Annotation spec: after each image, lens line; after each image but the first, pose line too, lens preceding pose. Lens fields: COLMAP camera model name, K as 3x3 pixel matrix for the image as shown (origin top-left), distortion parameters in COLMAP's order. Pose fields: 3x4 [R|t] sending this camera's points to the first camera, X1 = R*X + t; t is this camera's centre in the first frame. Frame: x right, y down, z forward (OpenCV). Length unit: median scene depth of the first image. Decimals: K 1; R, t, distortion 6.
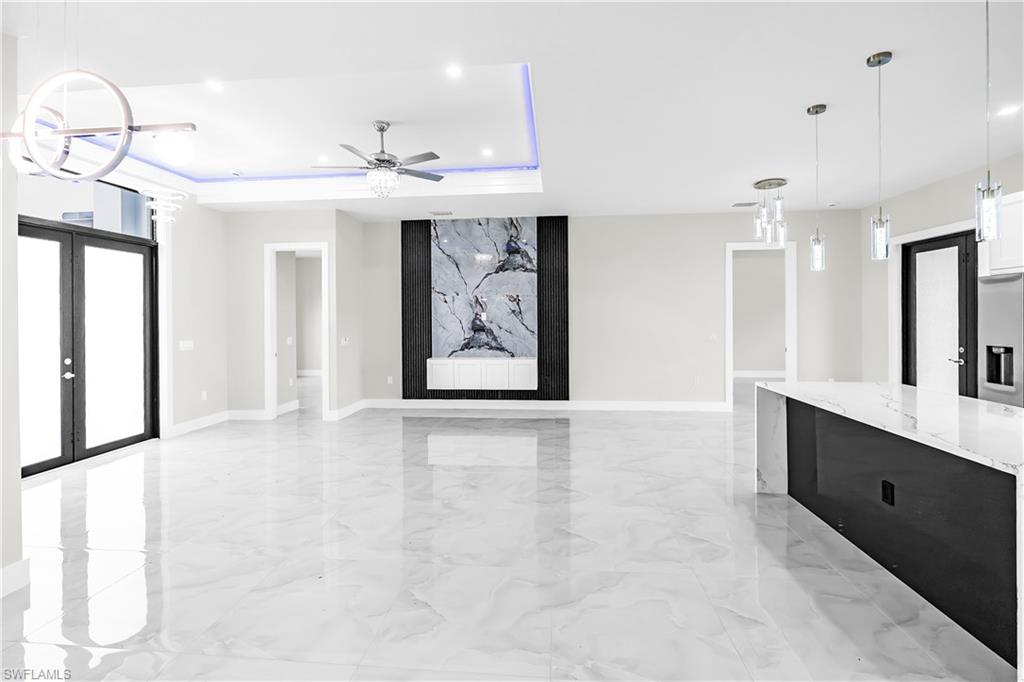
lens RADIAL K [[463.9, 0, 508.6], [0, 463.9, 316.7], [0, 0, 1]] dist [-0.001857, -0.000295]
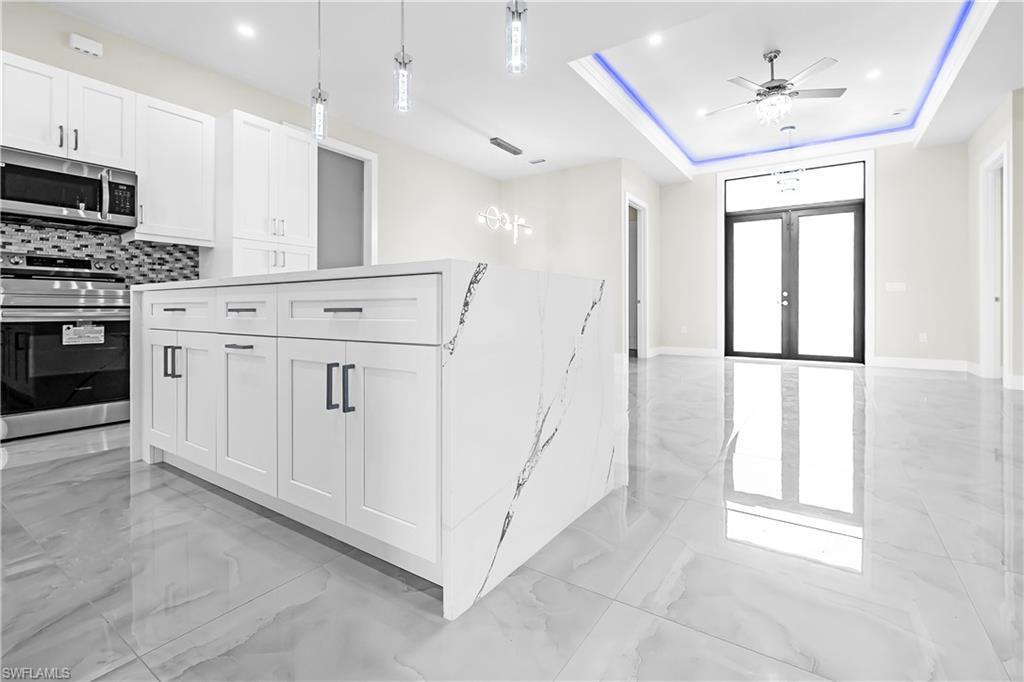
lens RADIAL K [[469.7, 0, 514.5], [0, 469.7, 309.9], [0, 0, 1]] dist [-0.001734, -0.000221]
pose [[-0.472436, 0.006578, -0.881341, 0.564068], [0.000032, 0.999972, 0.007446, 0.089563], [0.881365, 0.003490, -0.472423, 0.611025]]
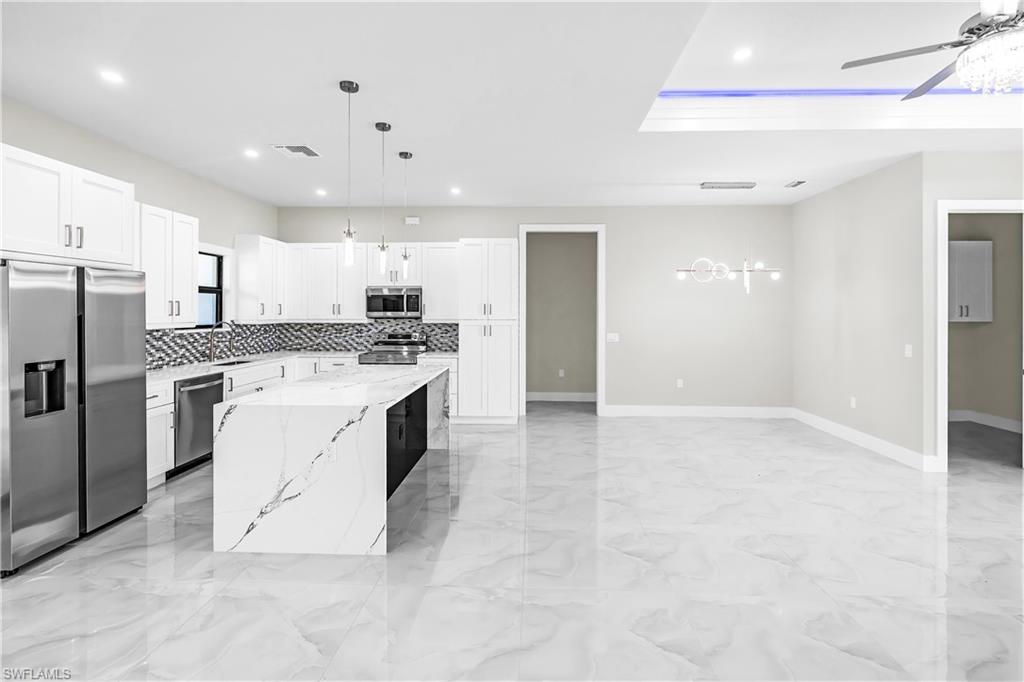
lens RADIAL K [[469.7, 0, 514.5], [0, 469.7, 309.9], [0, 0, 1]] dist [-0.001734, -0.000221]
pose [[-0.998250, 0.005872, -0.058837, 0.194759], [0.005692, 0.999979, 0.003230, -0.008364], [0.058855, 0.002890, -0.998262, 0.932507]]
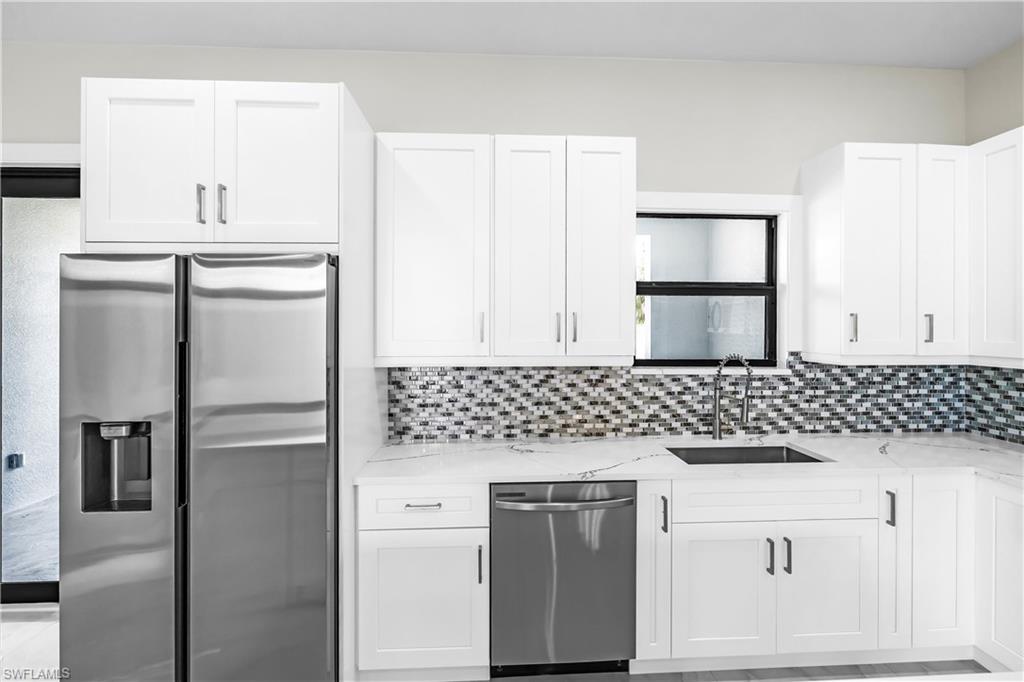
lens RADIAL K [[458.6, 0, 515.3], [0, 458.6, 328.9], [0, 0, 1]] dist [-0.004751, -0.000591]
pose [[-0.151622, 0.003407, 0.988433, 0.310581], [0.005482, 0.999982, -0.002606, -0.009319], [-0.988423, 0.005023, -0.151638, 0.367800]]
